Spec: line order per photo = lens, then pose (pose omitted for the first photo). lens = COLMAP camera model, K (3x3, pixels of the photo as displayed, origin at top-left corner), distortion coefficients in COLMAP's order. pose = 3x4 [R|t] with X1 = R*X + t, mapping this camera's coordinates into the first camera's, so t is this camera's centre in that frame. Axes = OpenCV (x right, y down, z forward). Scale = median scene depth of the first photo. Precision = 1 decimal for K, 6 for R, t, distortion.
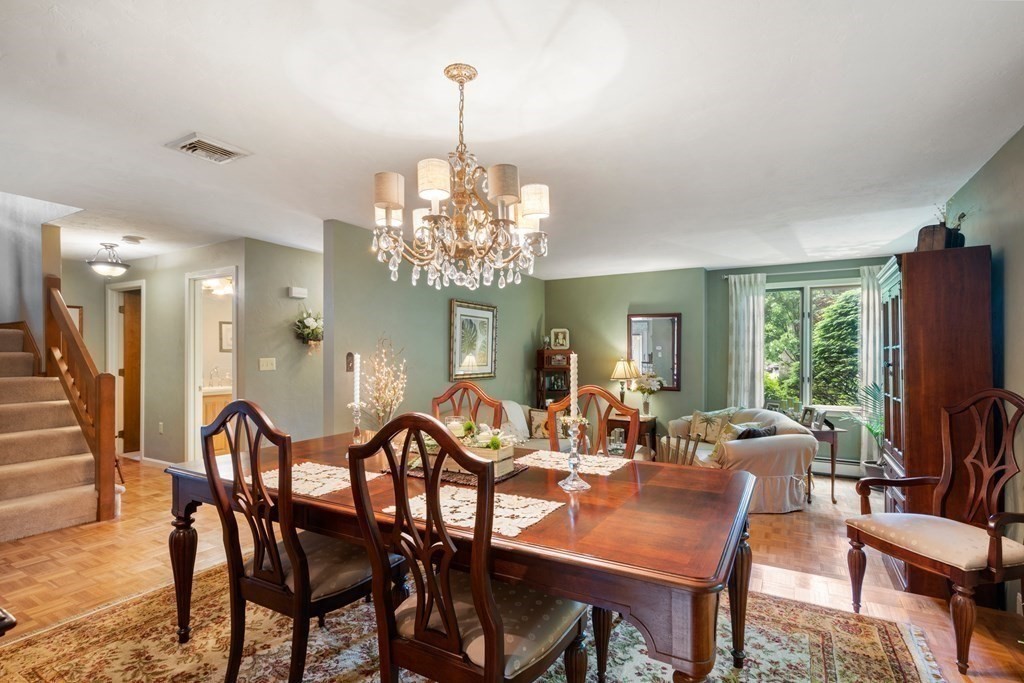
lens RADIAL K [[468.0, 0, 541.8], [0, 468.0, 358.3], [0, 0, 1]] dist [-0.008678, 0.001282]
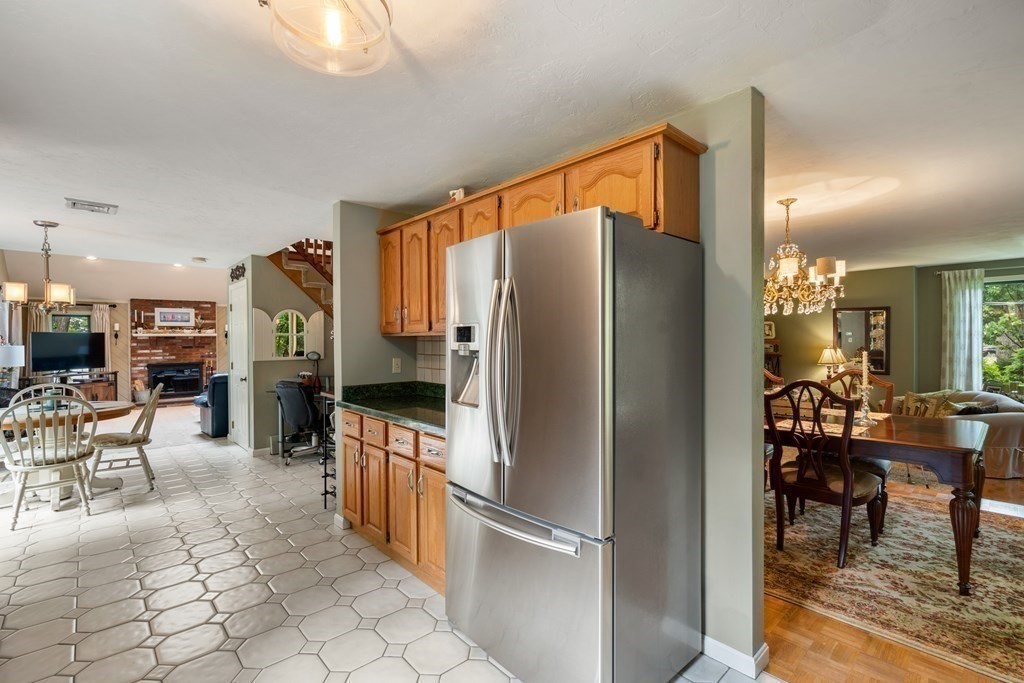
lens RADIAL K [[468.0, 0, 515.5], [0, 468.0, 342.8], [0, 0, 1]] dist [-0.008678, 0.001282]
pose [[0.945775, -0.007936, -0.324725, -0.208607], [0.009201, 0.999955, 0.002360, -0.020115], [0.324692, -0.005220, 0.945805, -0.390732]]
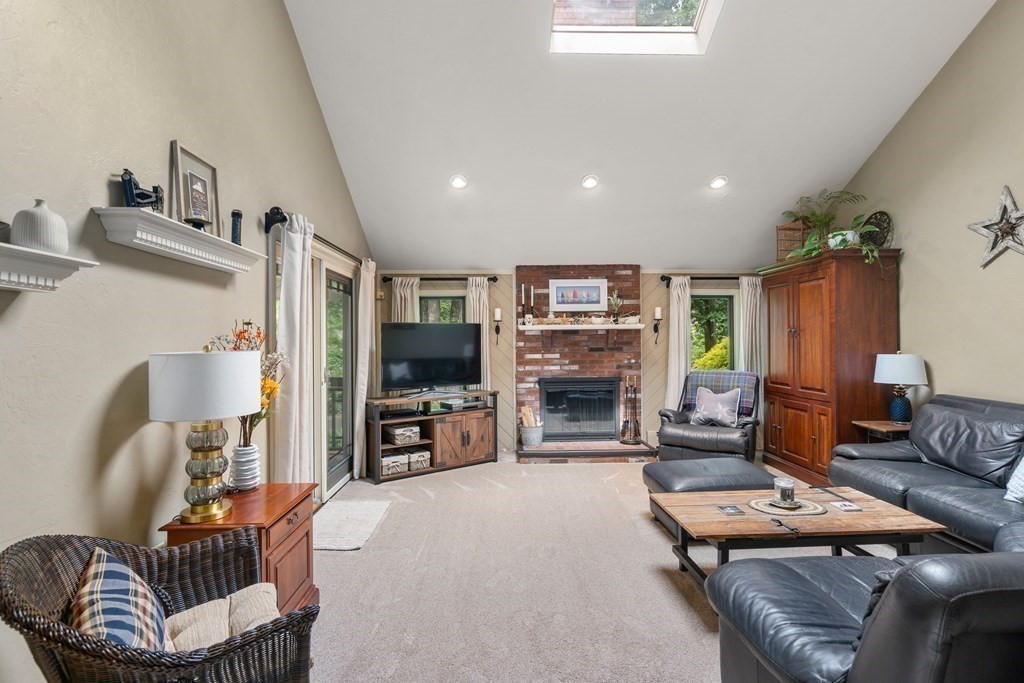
lens RADIAL K [[468.0, 0, 512.9], [0, 468.0, 339.4], [0, 0, 1]] dist [-0.008678, 0.001282]
pose [[0.509118, -0.009986, -0.860639, -1.242120], [0.006917, 0.999948, -0.007511, -0.025722], [0.860669, -0.002130, 0.509160, 0.251360]]
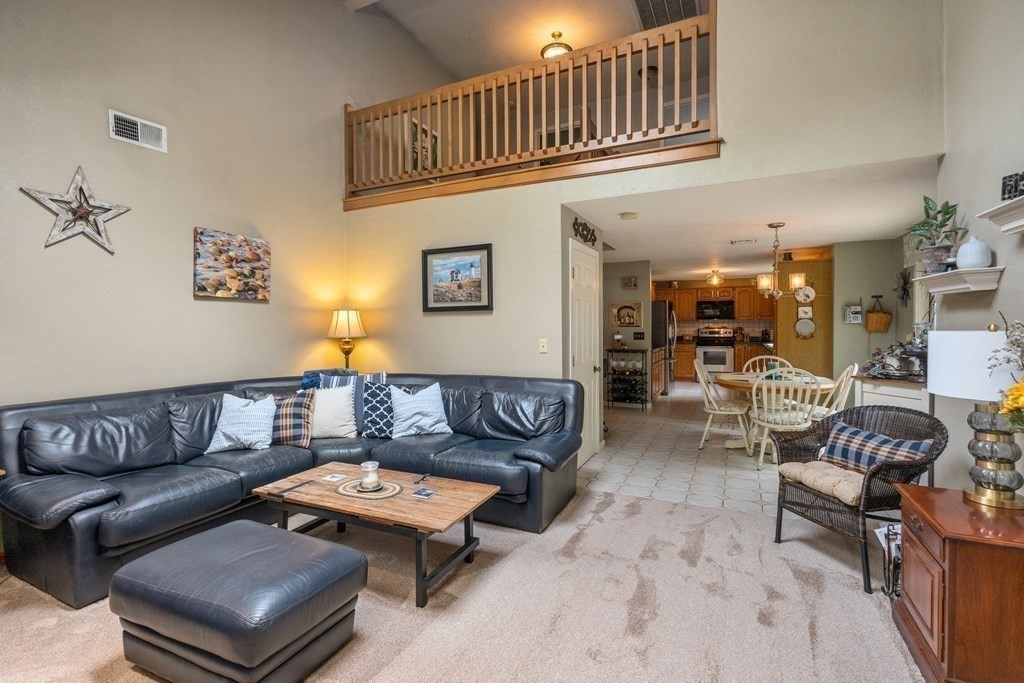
lens RADIAL K [[468.0, 0, 507.7], [0, 468.0, 331.0], [0, 0, 1]] dist [-0.008678, 0.001282]
pose [[-0.047146, -0.018500, 0.998717, -1.984565], [0.008713, 0.999783, 0.018931, -0.030908], [-0.998850, 0.009594, -0.046975, 0.599292]]
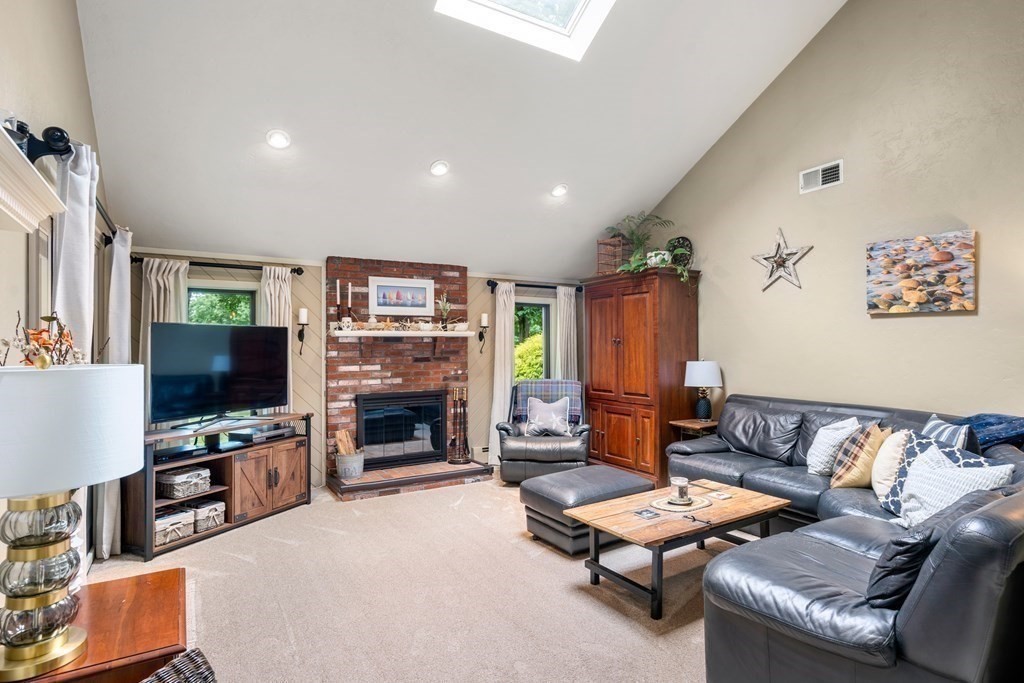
lens RADIAL K [[528.2, 0, 505.9], [0, 528.2, 345.4], [0, 0, 1]] dist [-0.001912, 0.001020]
pose [[0.864217, -0.011307, -0.502993, -1.379373], [0.007739, 0.999928, -0.009182, -0.026734], [0.503060, 0.004043, 0.864242, 0.136685]]
